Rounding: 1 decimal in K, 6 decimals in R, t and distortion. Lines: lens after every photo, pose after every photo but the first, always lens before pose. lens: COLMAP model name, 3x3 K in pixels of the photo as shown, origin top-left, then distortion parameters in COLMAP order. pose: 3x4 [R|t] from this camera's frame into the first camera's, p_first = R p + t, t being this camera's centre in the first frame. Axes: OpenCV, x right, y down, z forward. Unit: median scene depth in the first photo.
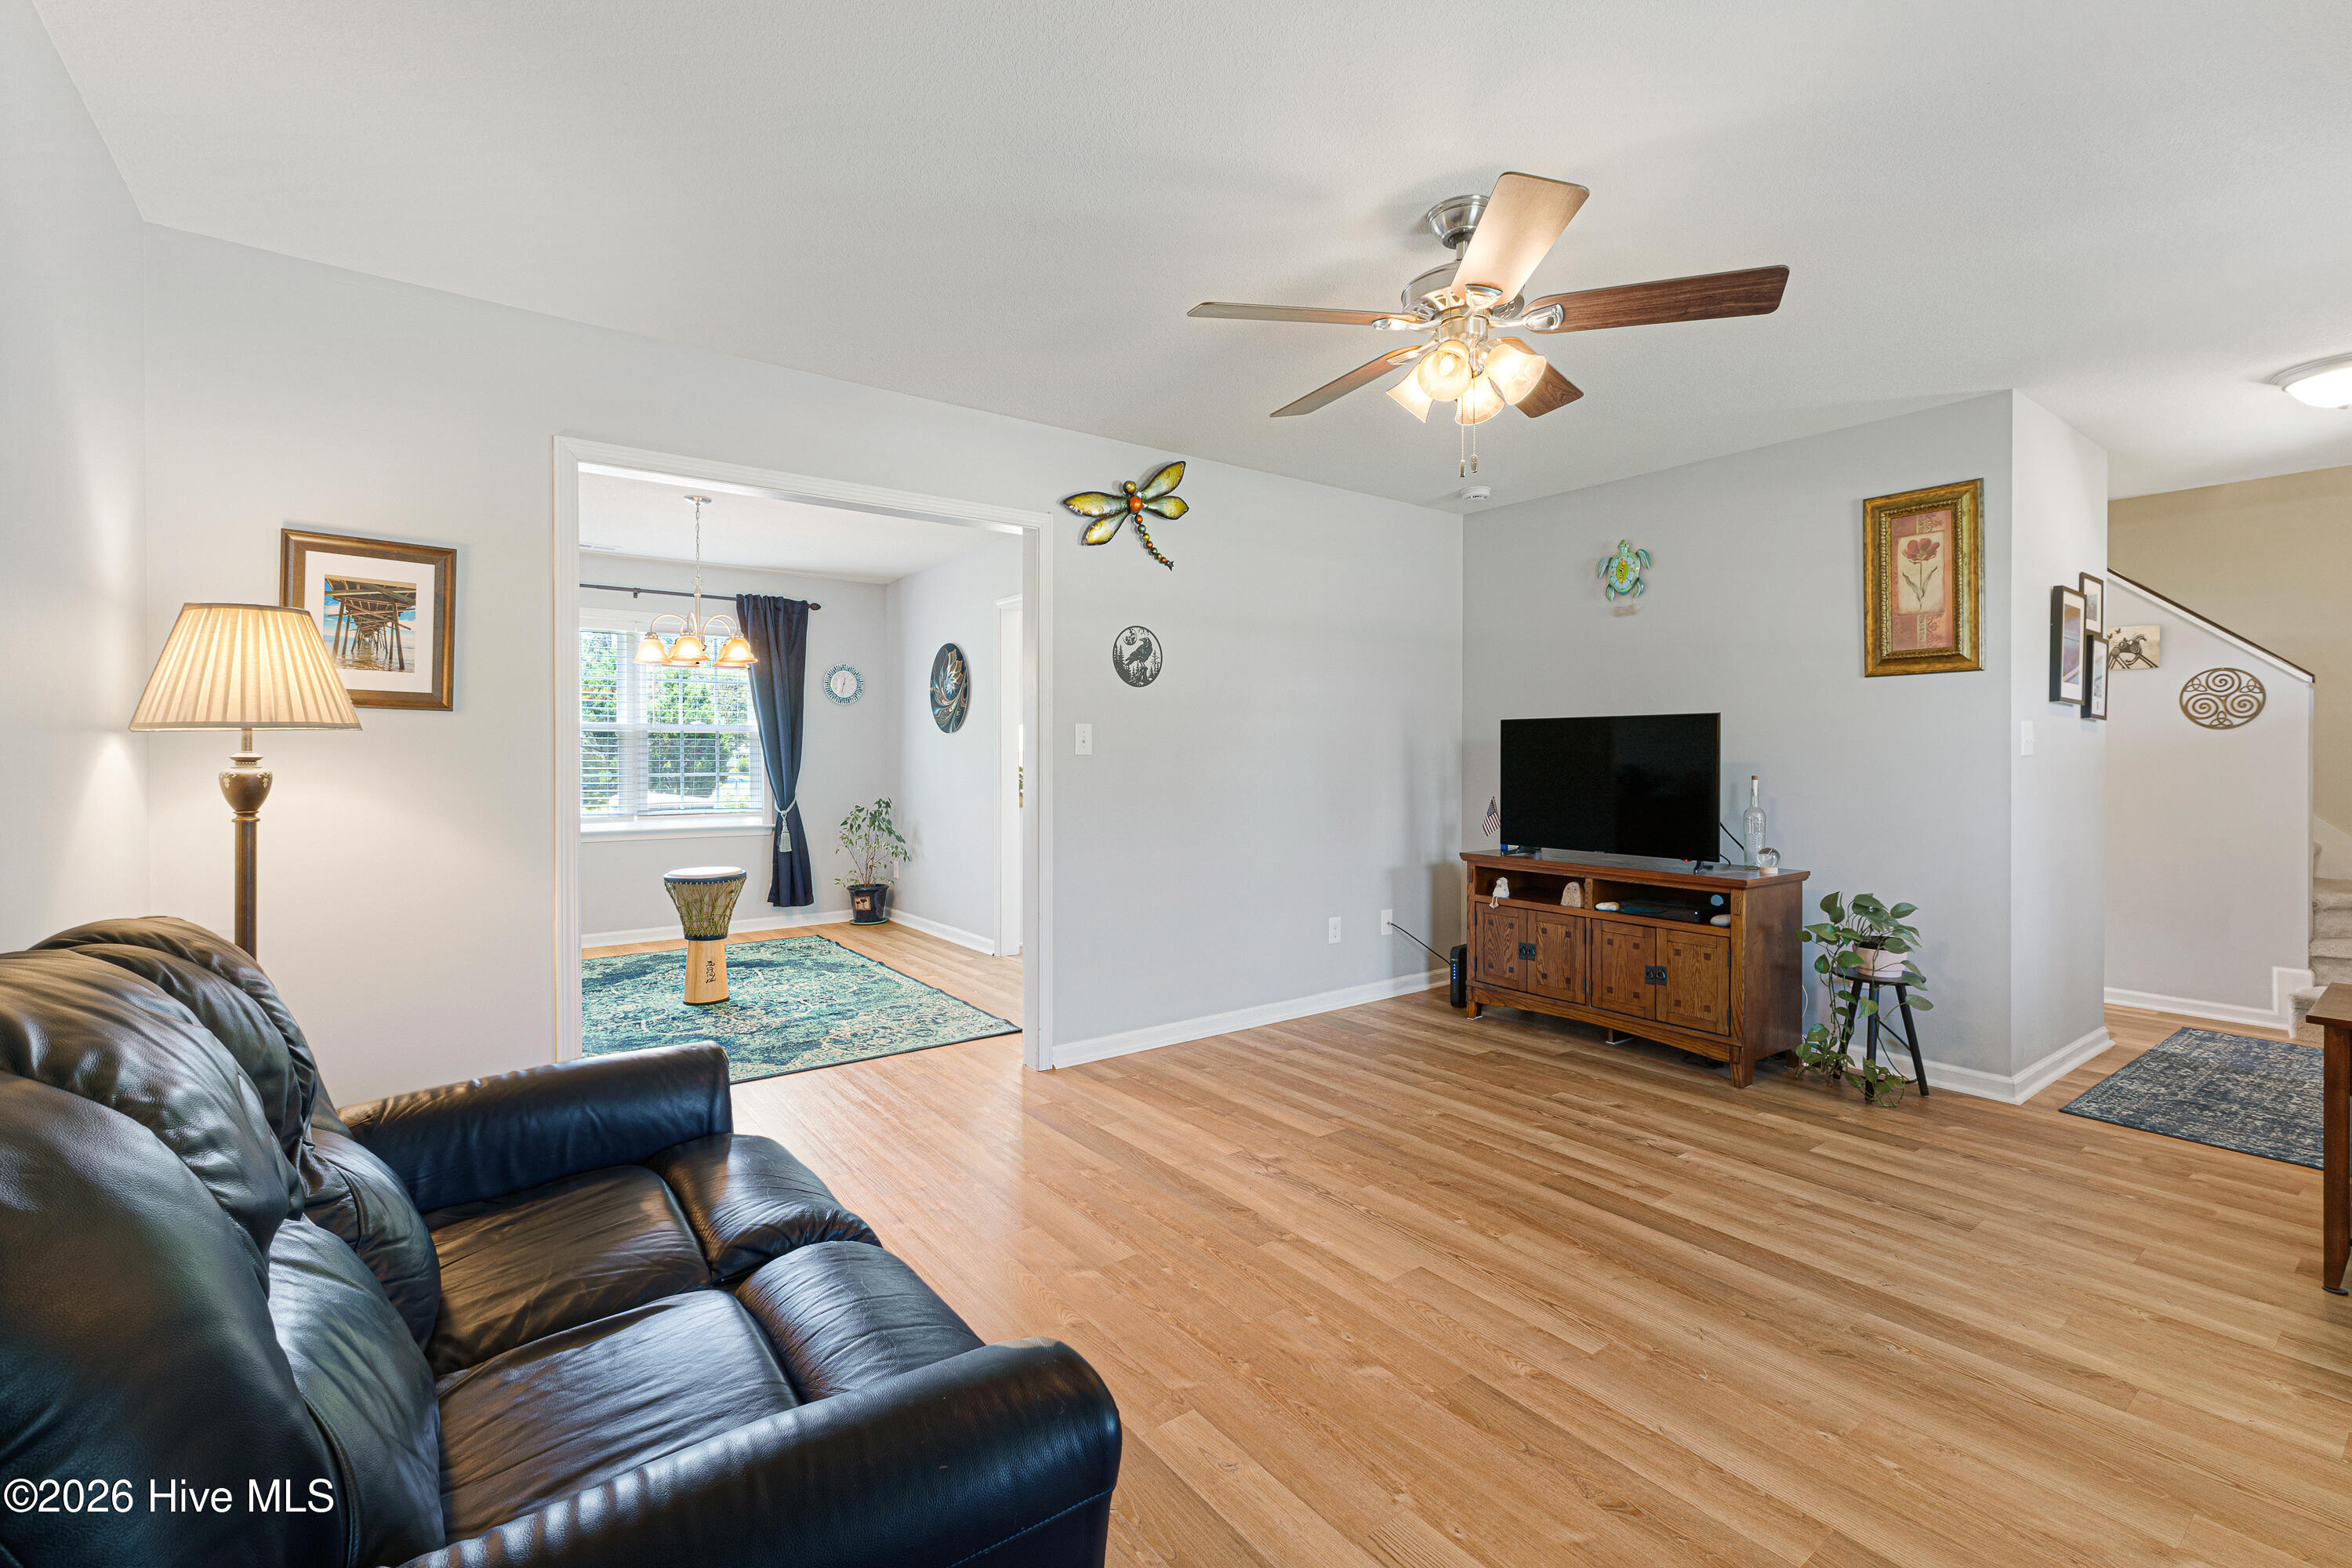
lens RADIAL K [[1020.0, 0, 1170.9], [0, 1020.0, 757.0], [0, 0, 1]] dist [-0.003138, -0.000991]
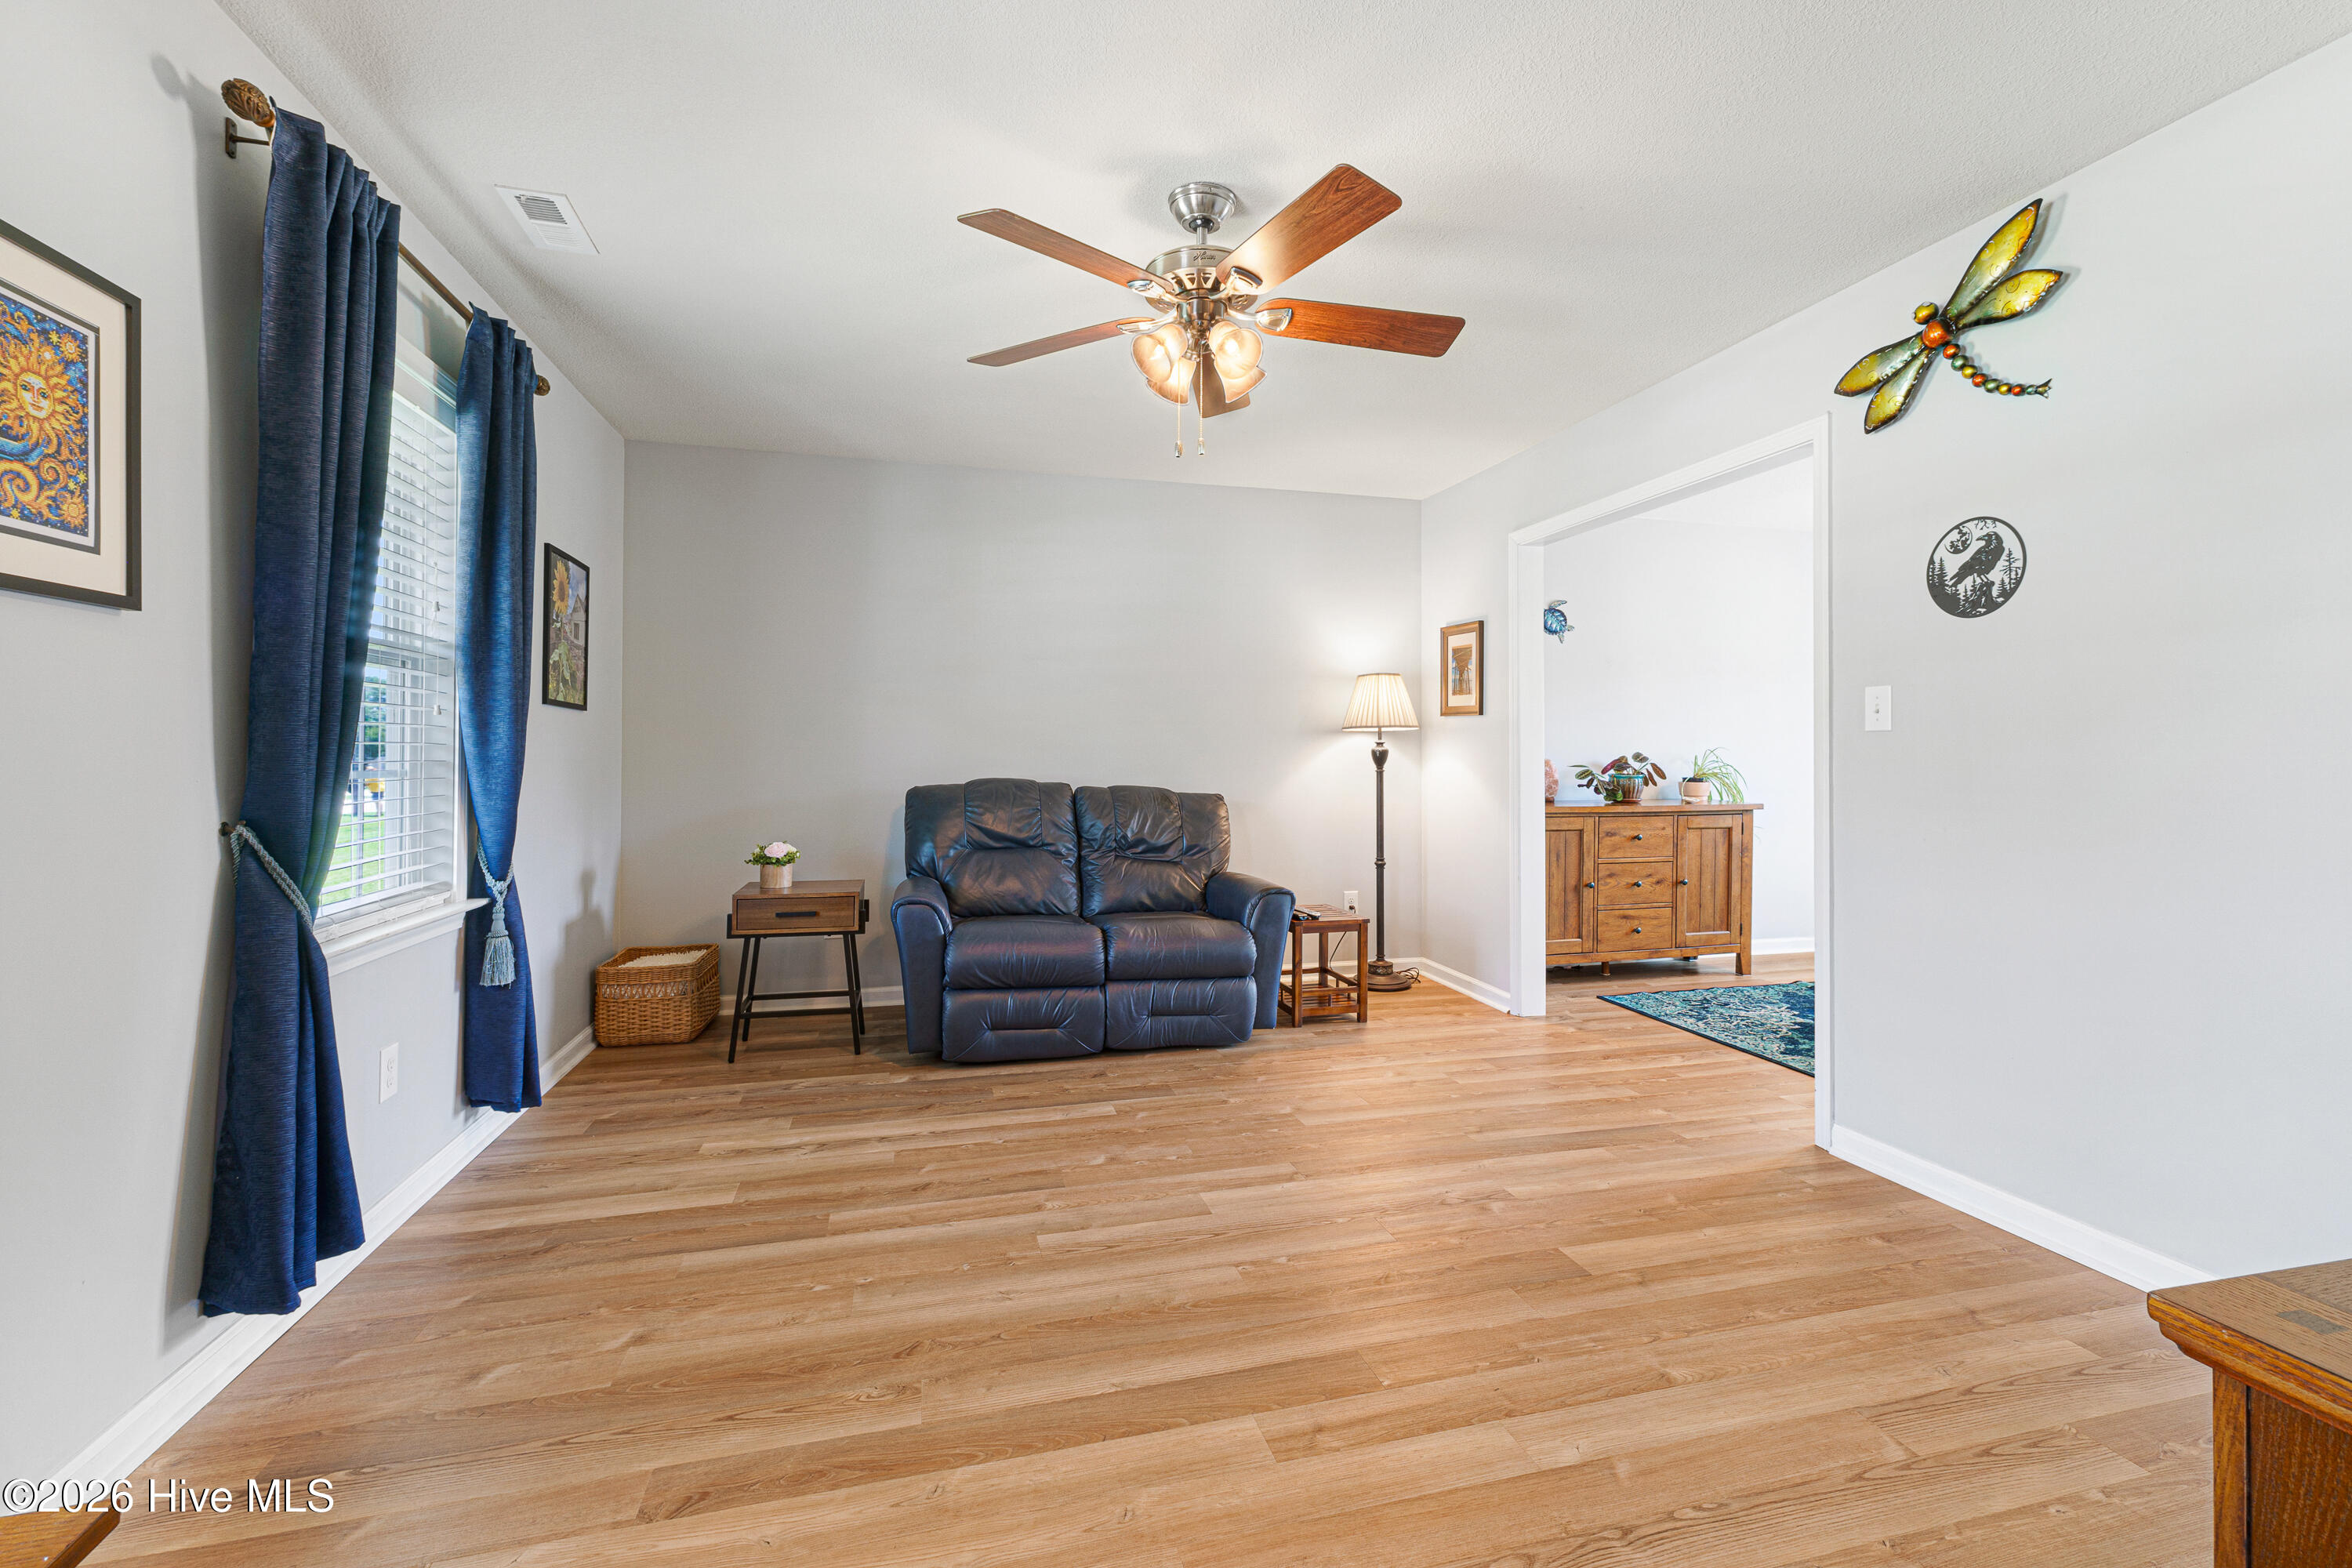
lens RADIAL K [[1020.0, 0, 1170.9], [0, 1020.0, 757.0], [0, 0, 1]] dist [-0.003138, -0.000991]
pose [[-0.382932, 0.001094, -0.923776, 0.794151], [-0.003895, 0.999988, 0.002799, 0.016591], [0.923768, 0.004670, -0.382924, 0.877020]]
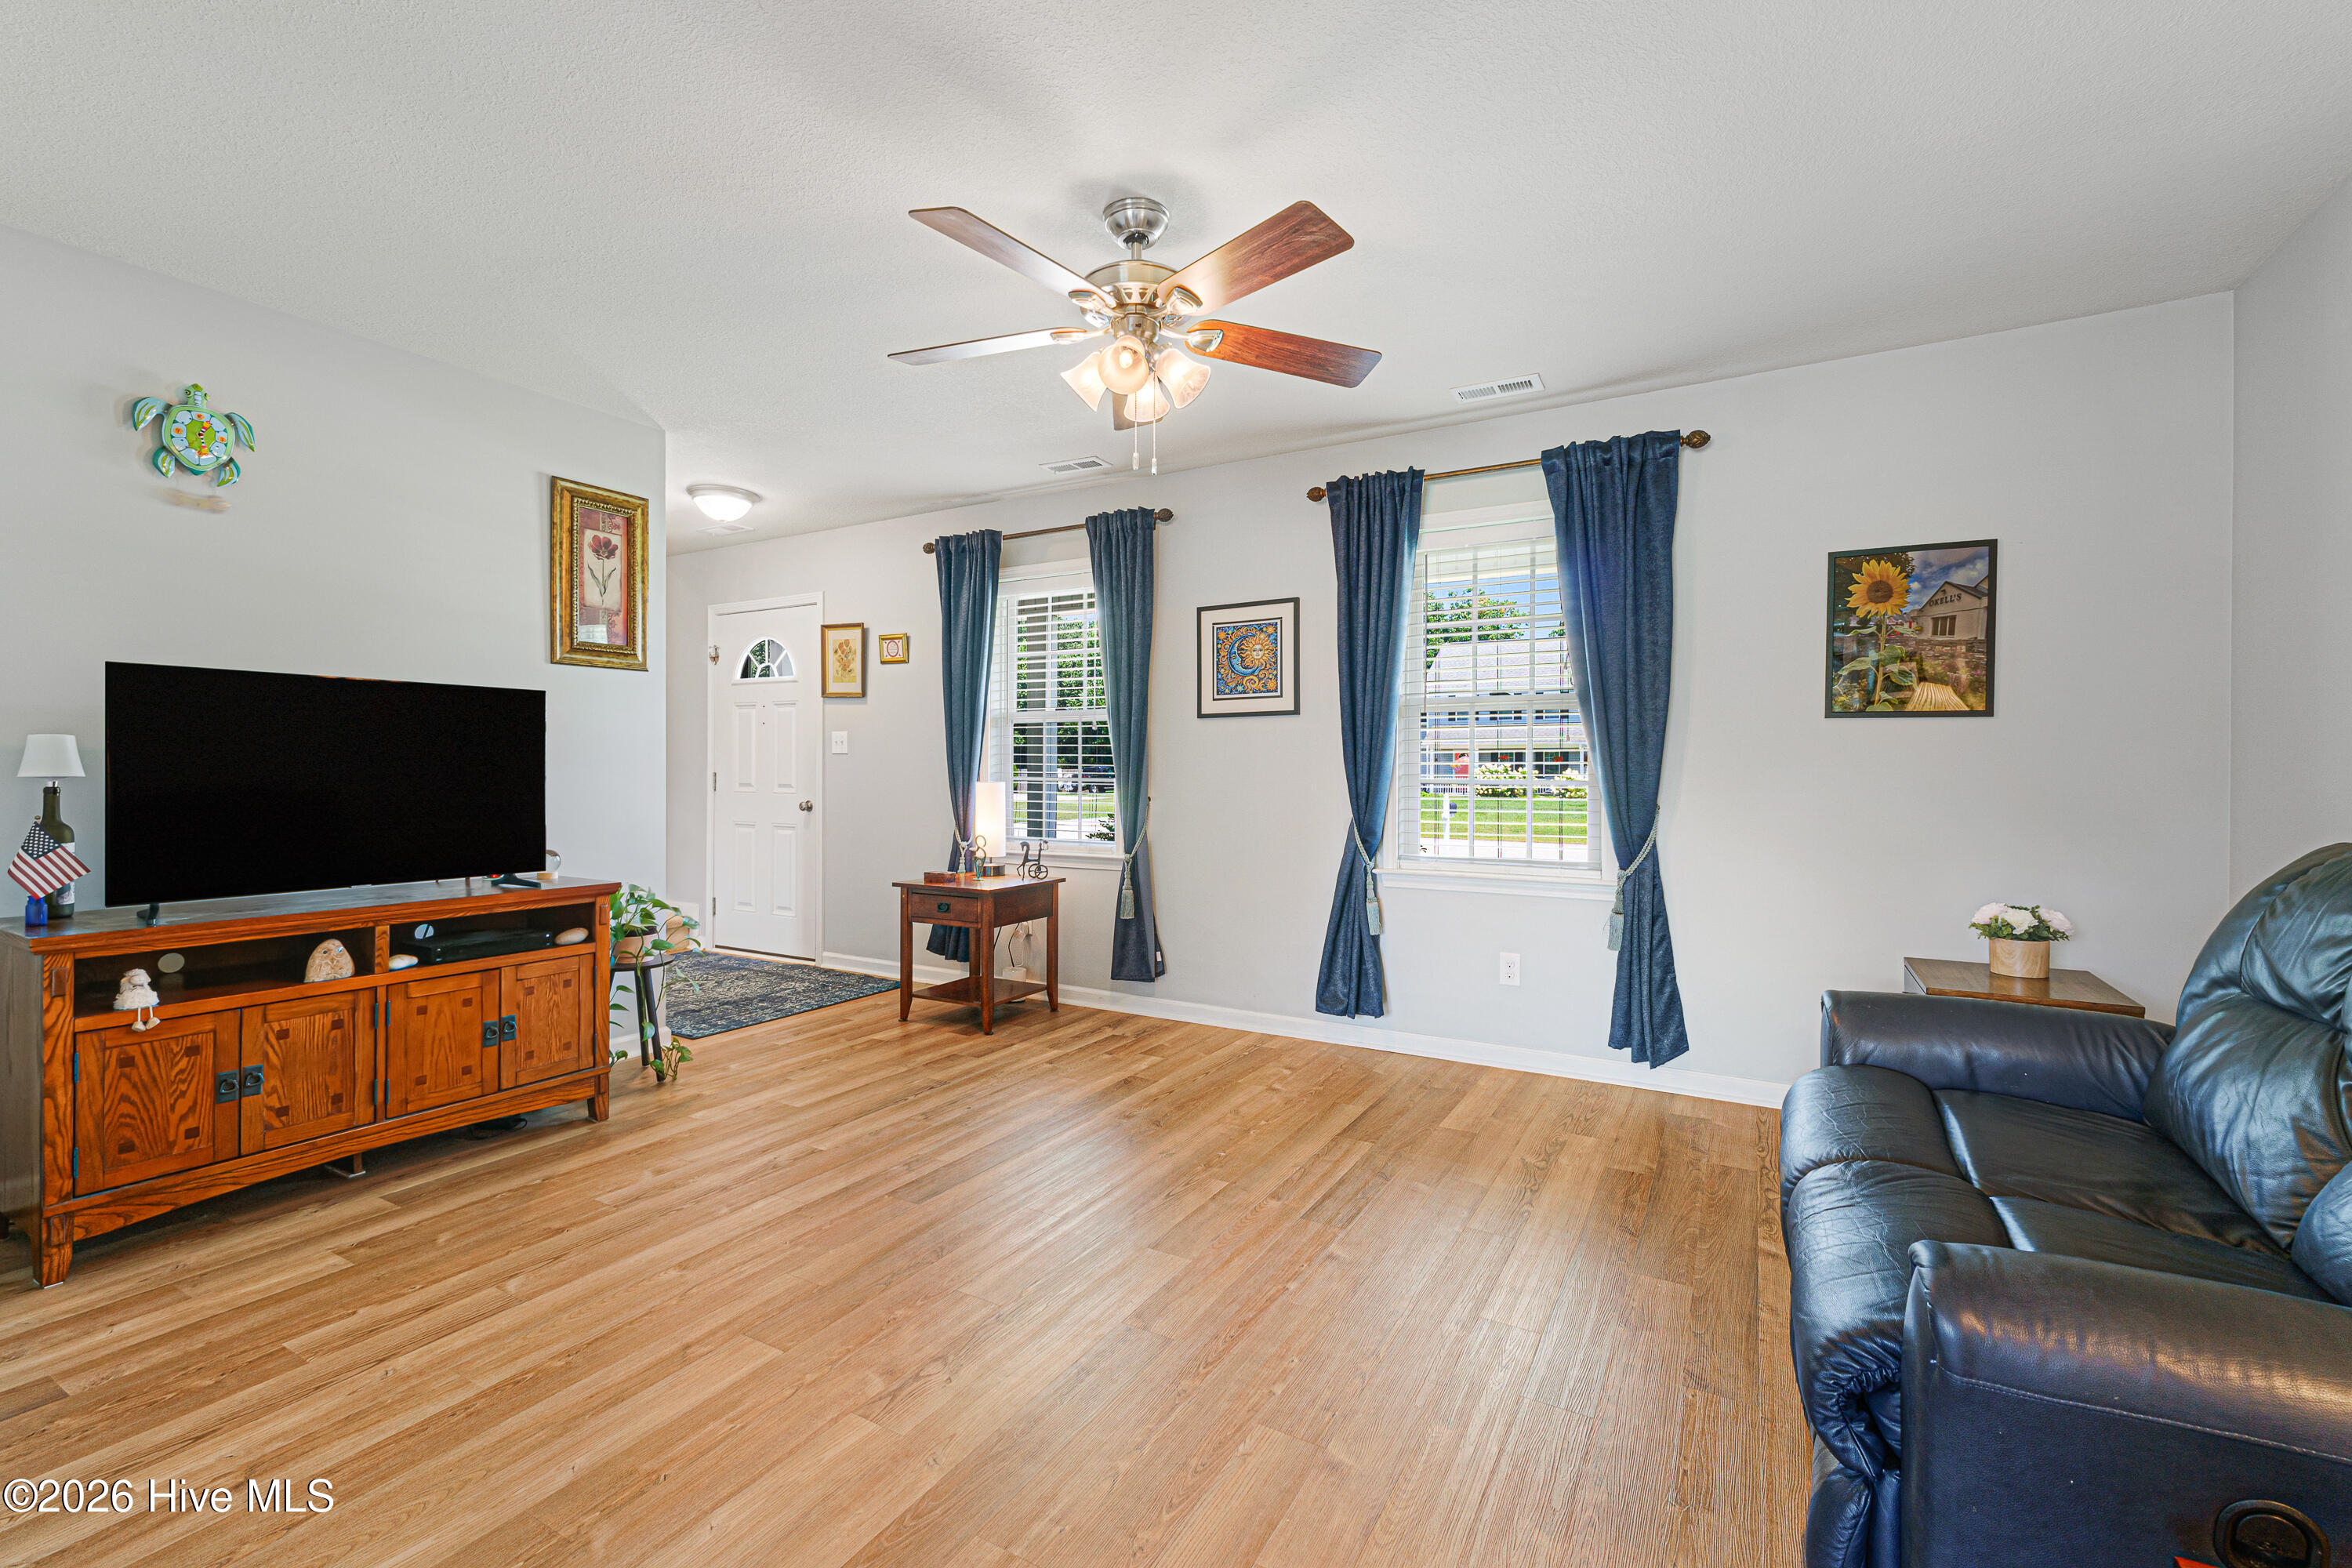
lens RADIAL K [[989.1, 0, 1189.6], [0, 989.1, 776.4], [0, 0, 1]] dist [-0.000396, 0.000046]
pose [[-0.408304, -0.009160, 0.912800, -0.423540], [-0.002912, 0.999958, 0.008732, 0.017694], [-0.912841, 0.000908, -0.408314, 0.875336]]
